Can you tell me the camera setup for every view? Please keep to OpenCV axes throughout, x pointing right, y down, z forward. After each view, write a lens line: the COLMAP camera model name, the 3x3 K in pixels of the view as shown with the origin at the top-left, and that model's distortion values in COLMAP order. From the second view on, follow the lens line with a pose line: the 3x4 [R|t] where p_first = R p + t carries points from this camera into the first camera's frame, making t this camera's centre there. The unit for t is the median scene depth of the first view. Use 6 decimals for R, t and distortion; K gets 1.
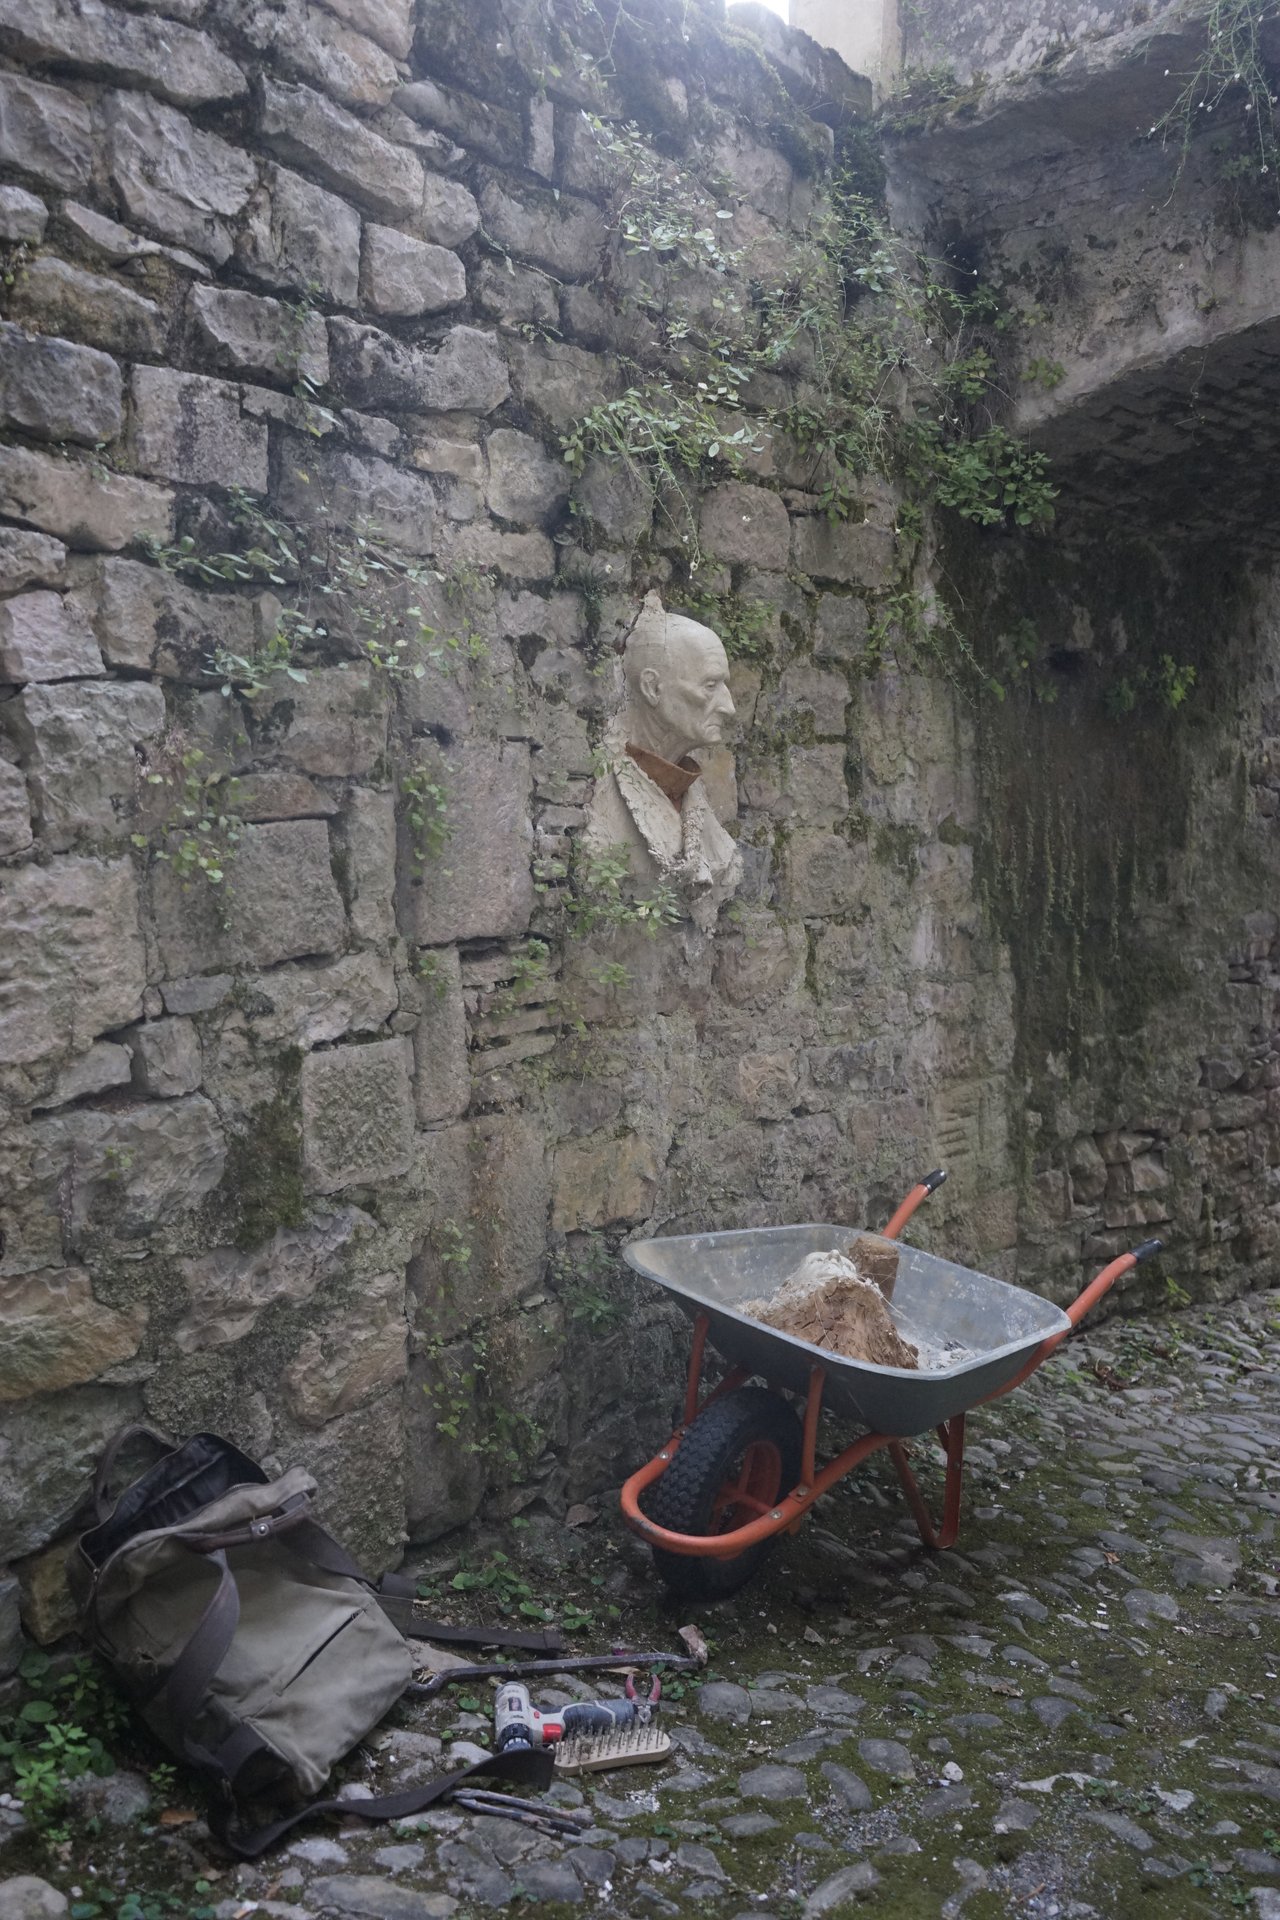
lens RADIAL K [[1520.0, 0, 614.8], [0, 1520.0, 969.3], [0, 0, 1]] dist [-0.013474, 0.013823]
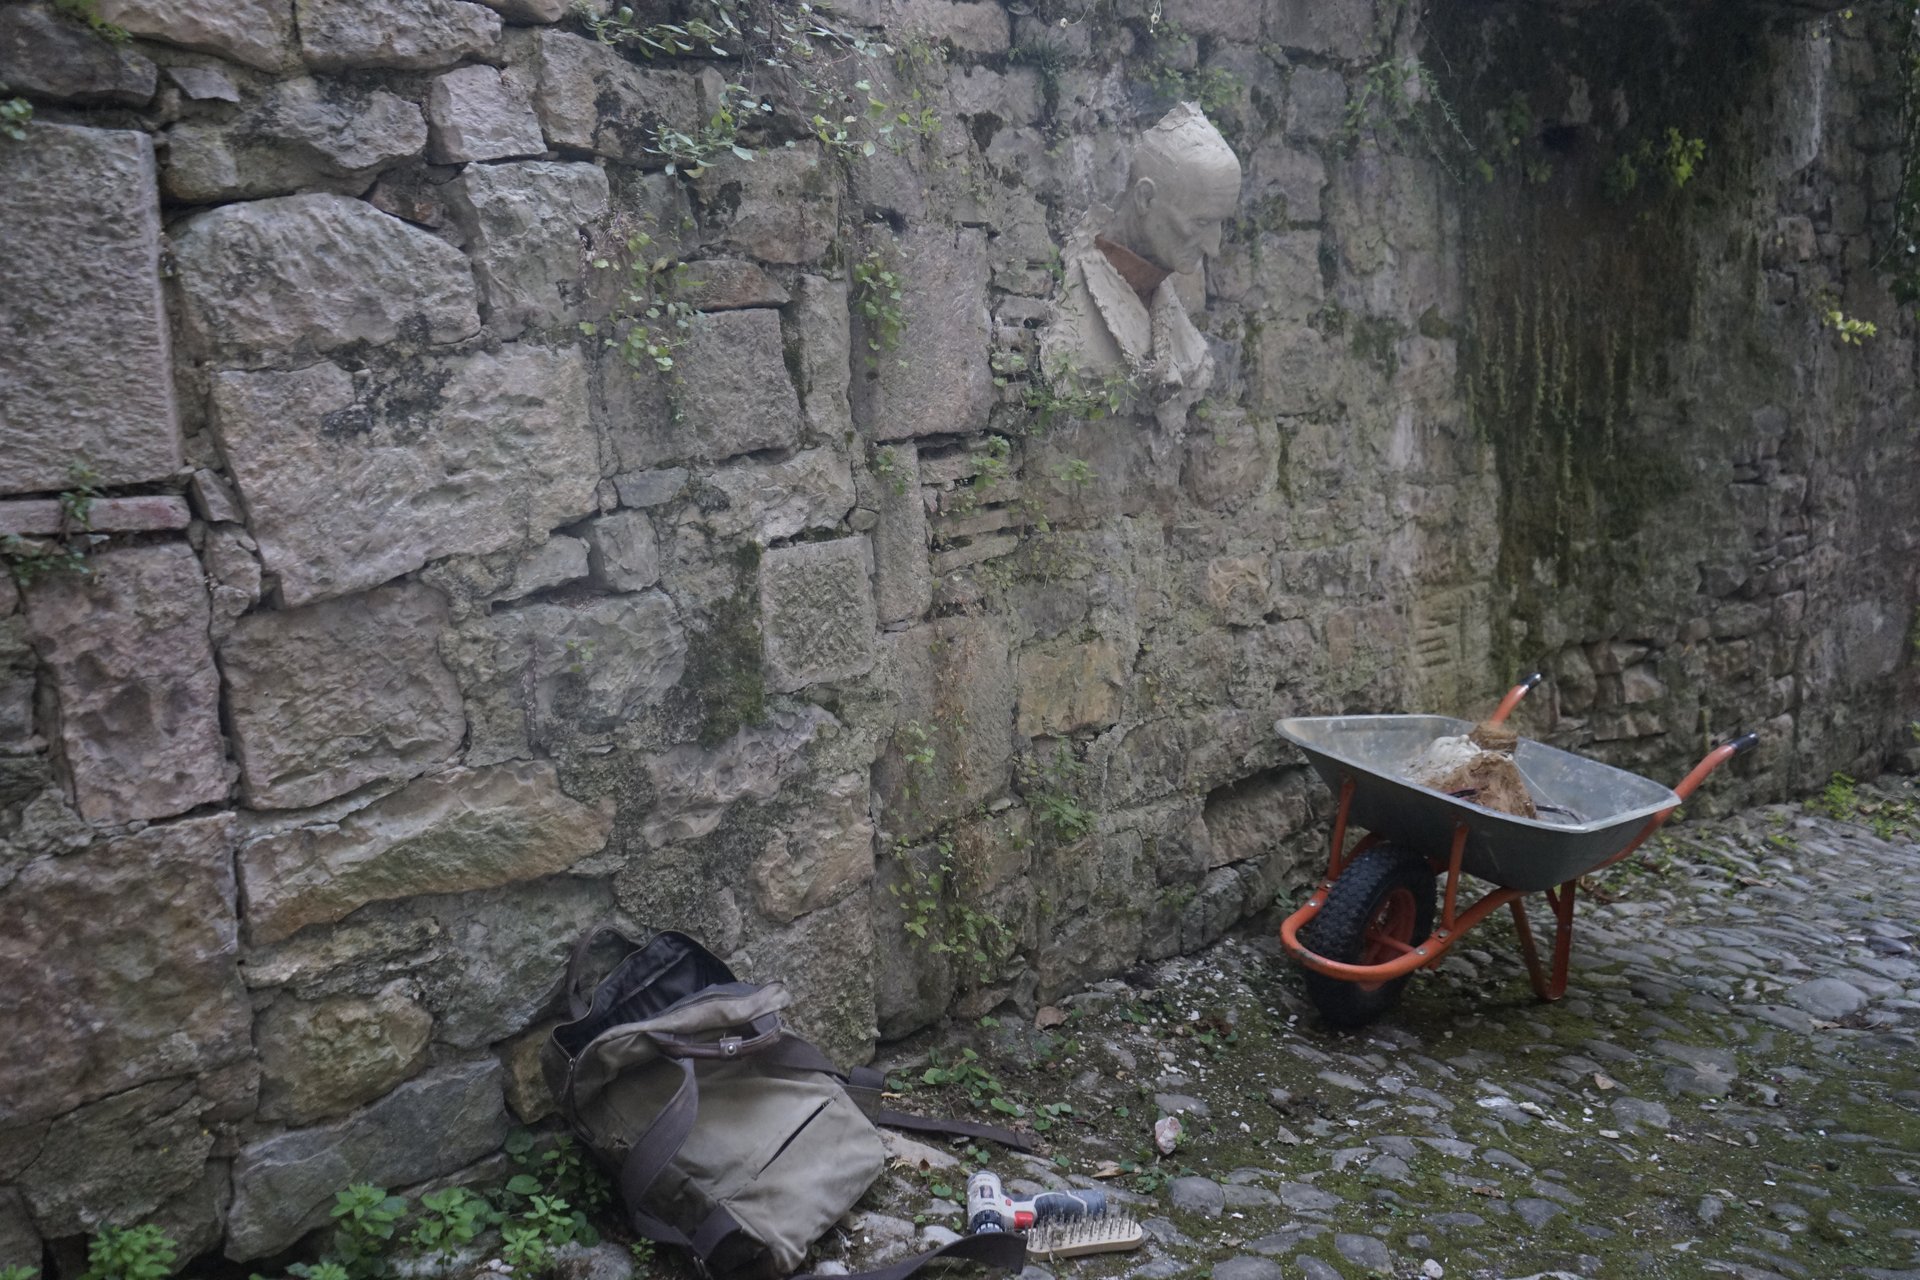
lens RADIAL K [[1520.0, 0, 941.3], [0, 1520.0, 639.7], [0, 0, 1]] dist [-0.013474, 0.013823]
pose [[0.995761, -0.011273, -0.091285, 0.000202], [0.019241, 0.996033, 0.086884, 0.025369], [0.089943, -0.088272, 0.992027, 0.024836]]
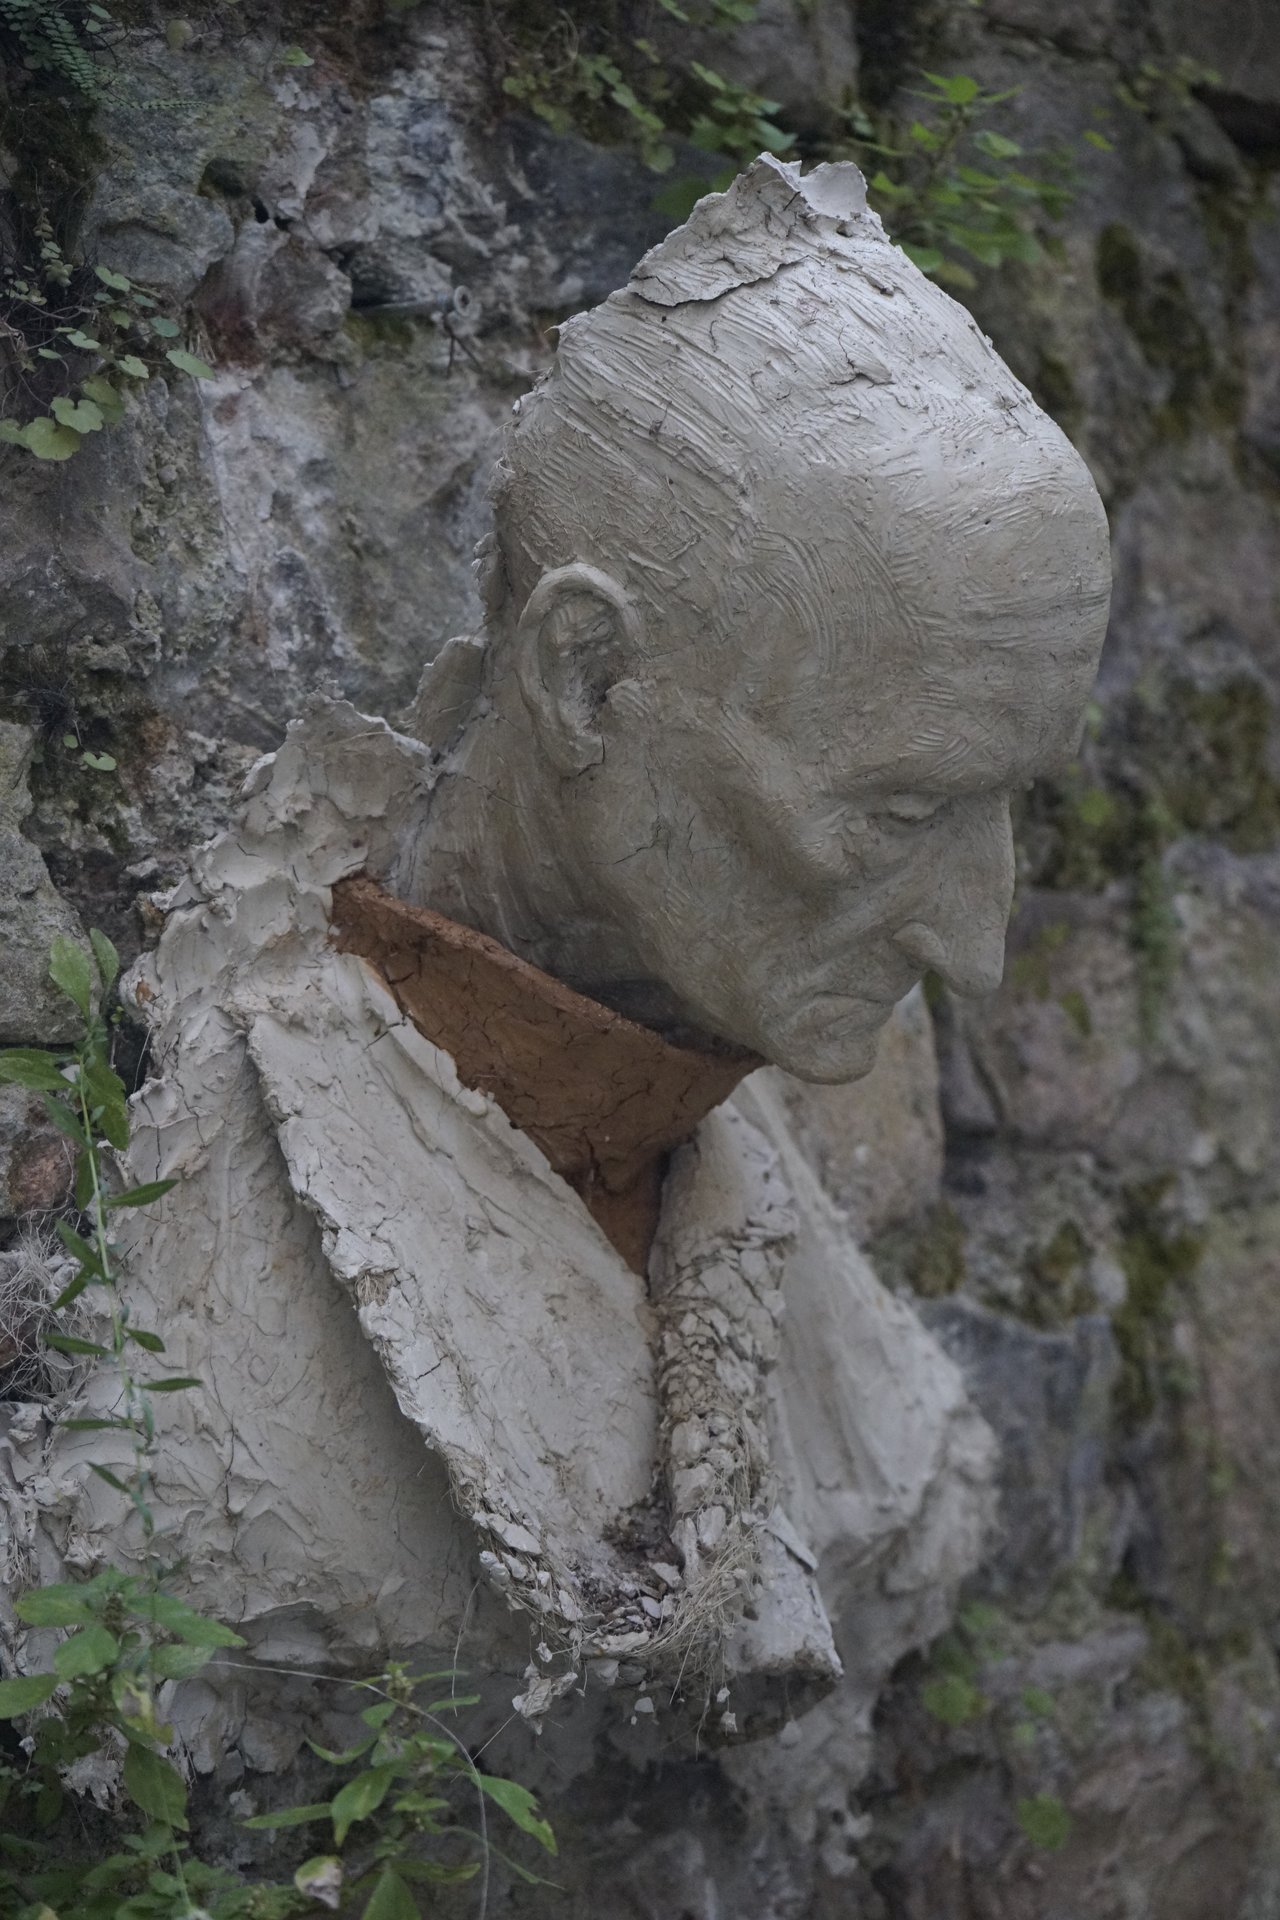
lens RADIAL K [[3258.5, 0, 629.3], [0, 3258.5, 965.8], [0, 0, 1]] dist [-0.034306, 0.000000]
pose [[0.999092, -0.040168, -0.014234, 0.055682], [0.038139, 0.991813, -0.121870, -0.095183], [0.019013, 0.121216, 0.992444, 0.681064]]
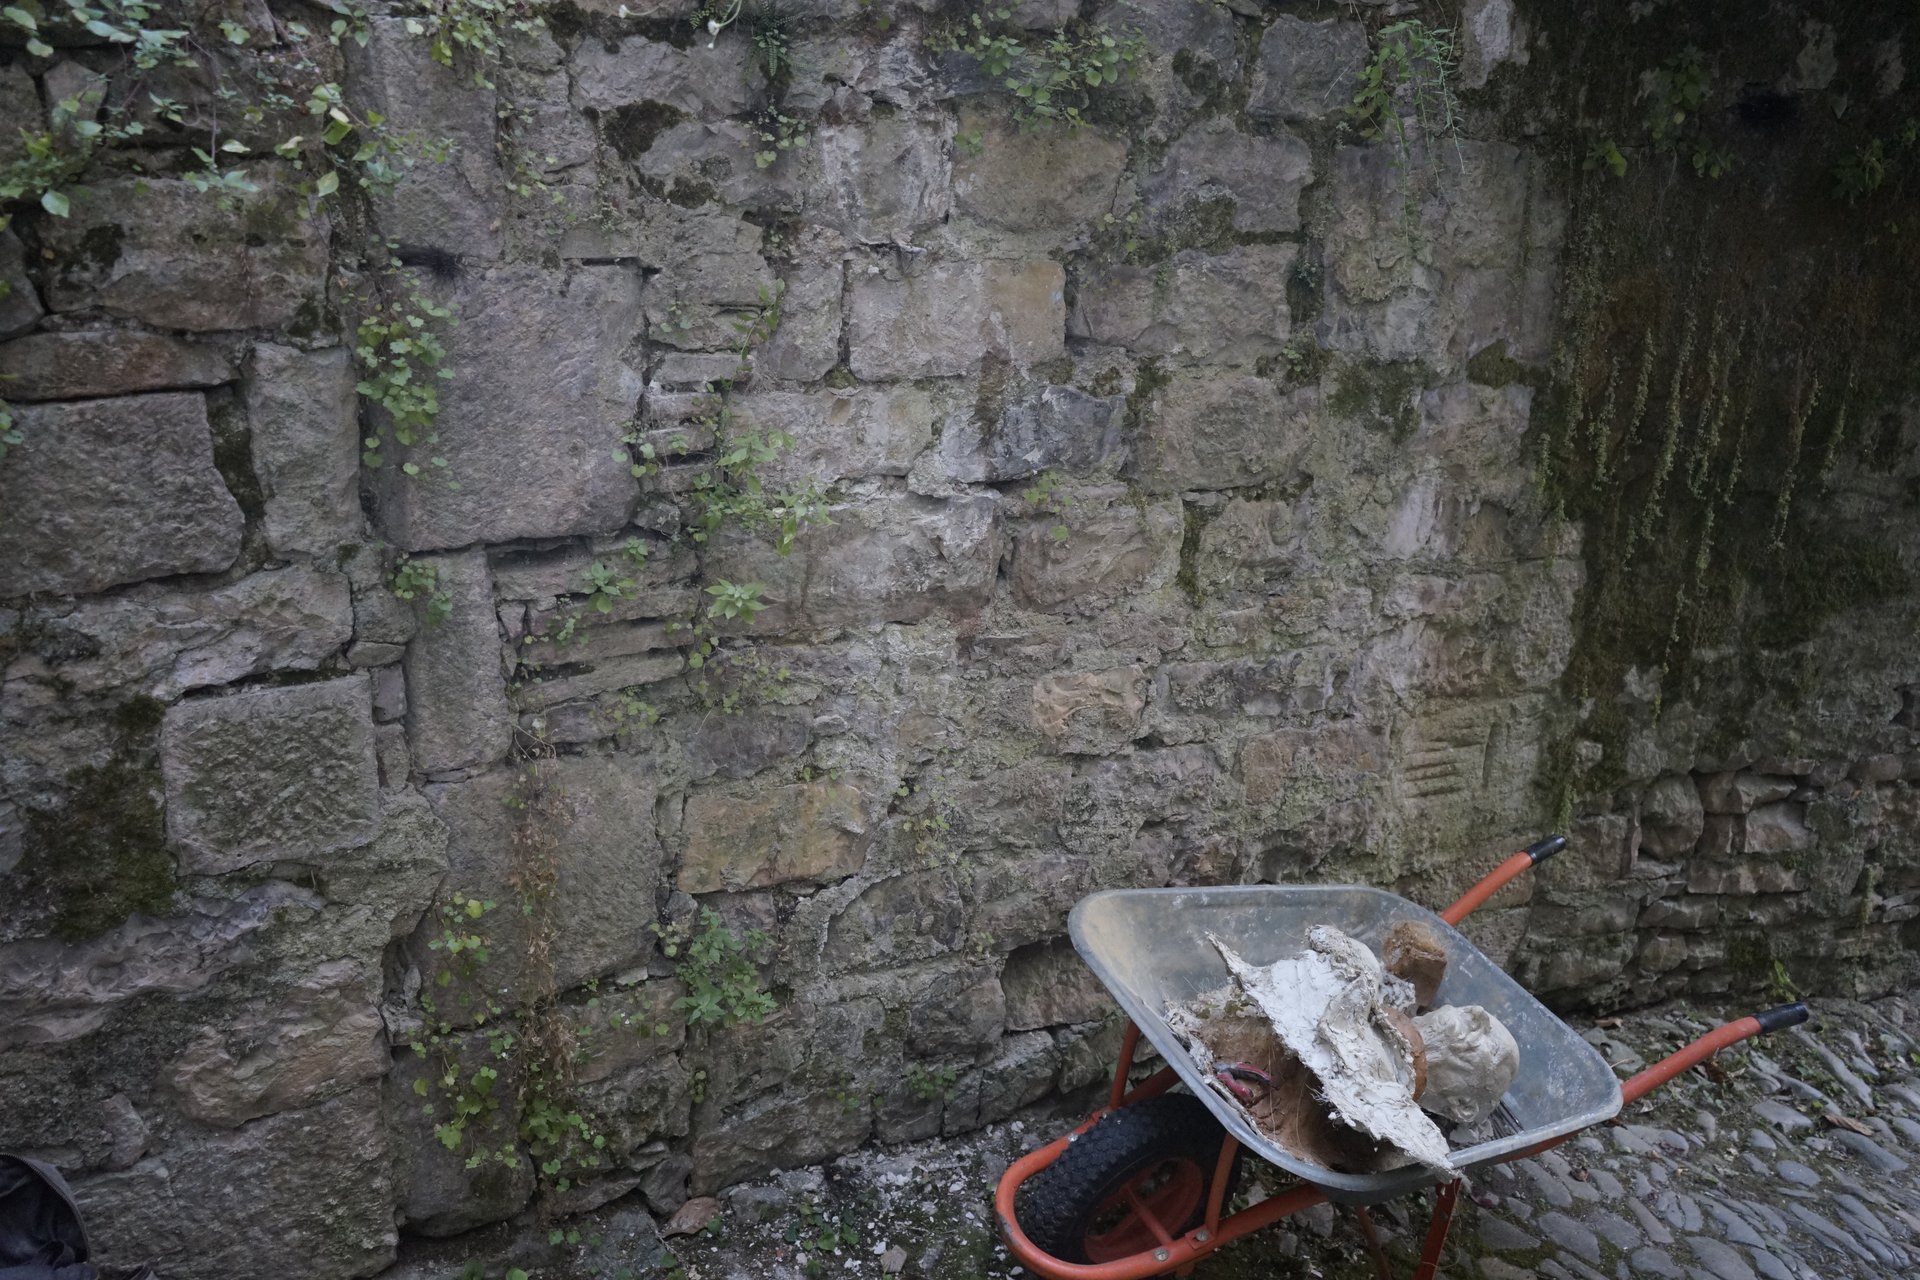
lens RADIAL K [[1520.0, 0, 956.9], [0, 1520.0, 643.1], [0, 0, 1]] dist [-0.013474, 0.013823]
pose [[0.940276, 0.170507, -0.294632, 0.321863], [-0.100746, 0.966127, 0.237591, -0.162120], [0.325163, -0.193718, 0.925604, 0.364645]]
